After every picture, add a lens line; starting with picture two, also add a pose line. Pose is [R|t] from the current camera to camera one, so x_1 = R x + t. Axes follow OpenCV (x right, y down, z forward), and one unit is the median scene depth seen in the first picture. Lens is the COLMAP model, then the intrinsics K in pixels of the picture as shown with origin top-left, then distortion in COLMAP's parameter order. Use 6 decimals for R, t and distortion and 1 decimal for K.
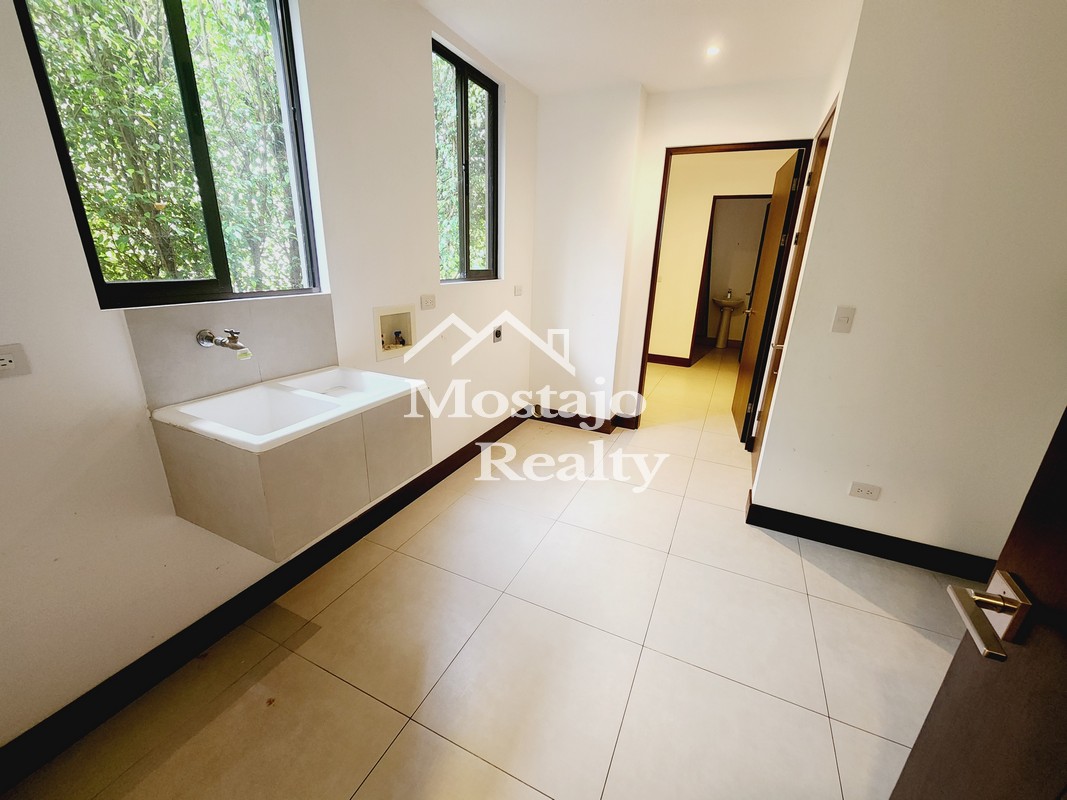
lens RADIAL K [[435.6, 0, 533.5], [0, 435.6, 400.0], [0, 0, 1]] dist [-0.001756, -0.000629]
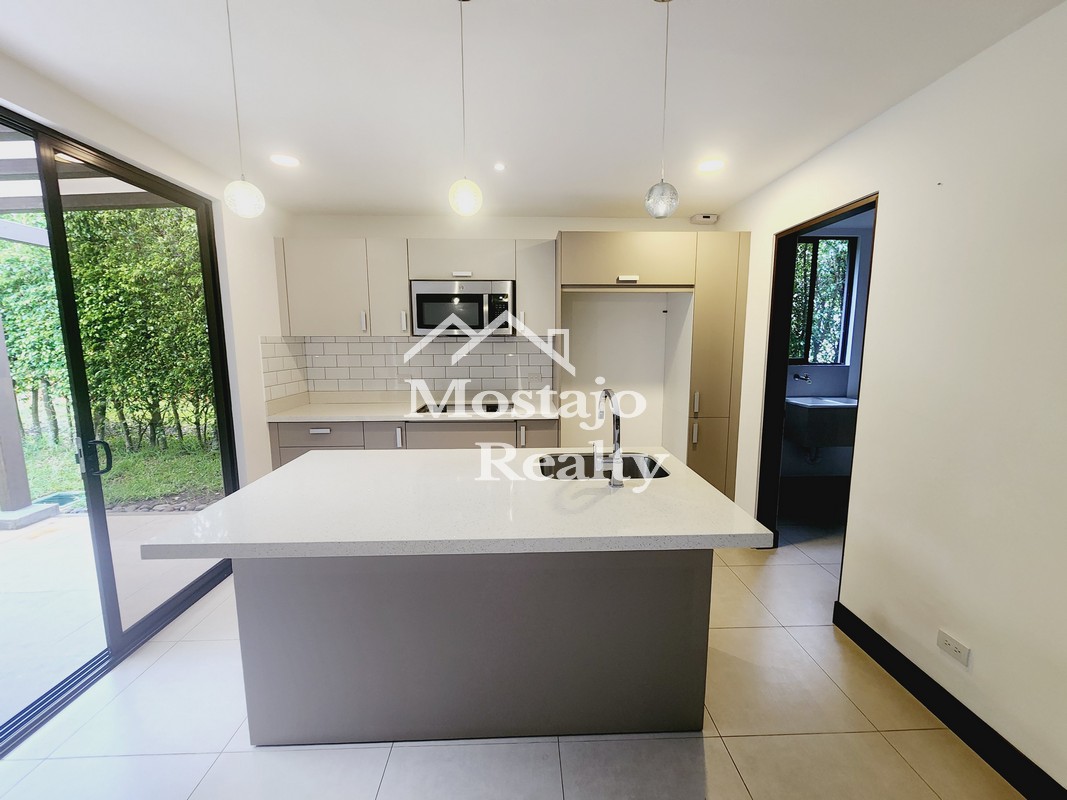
lens RADIAL K [[435.6, 0, 533.5], [0, 435.6, 400.0], [0, 0, 1]] dist [-0.001756, -0.000629]
pose [[0.451965, 0.087251, -0.887759, 0.766544], [-0.268599, 0.962329, -0.042166, 0.437102], [0.850636, 0.257509, 0.458374, -1.305982]]
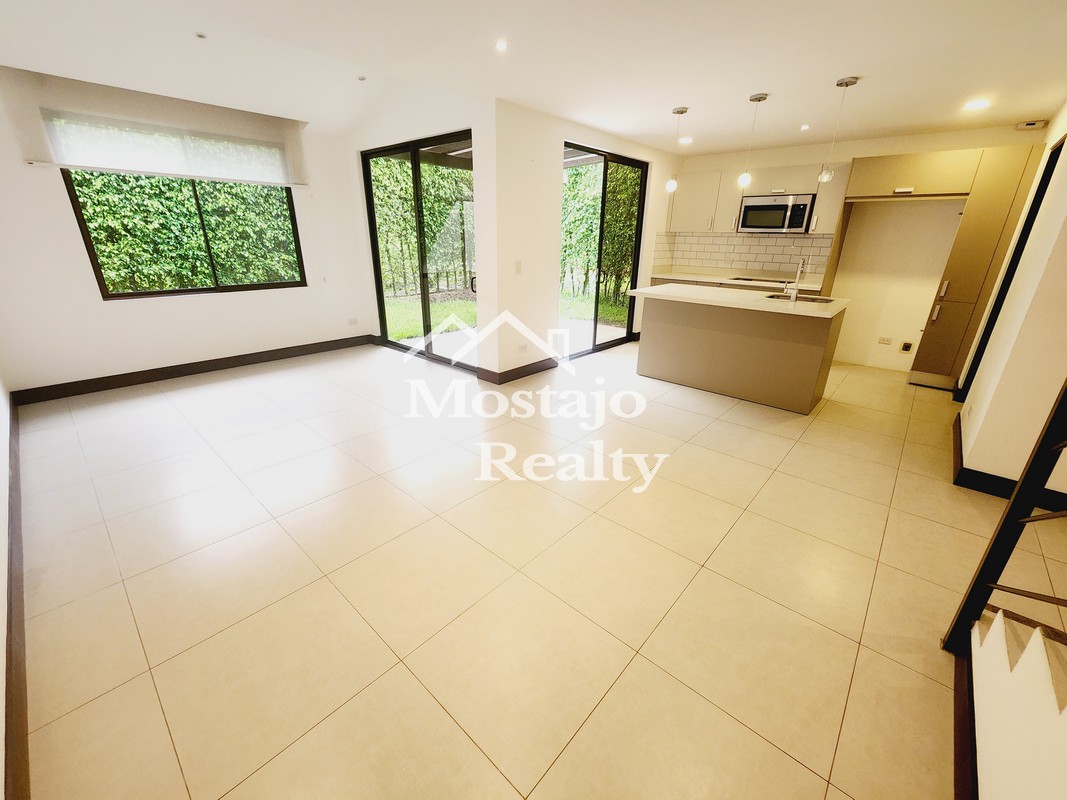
lens RADIAL K [[435.6, 0, 533.5], [0, 435.6, 400.0], [0, 0, 1]] dist [-0.001756, -0.000629]
pose [[-0.289125, 0.304263, -0.907651, 2.908621], [-0.330137, 0.858287, 0.392878, 0.540621], [0.898563, 0.413240, -0.147704, -1.316684]]
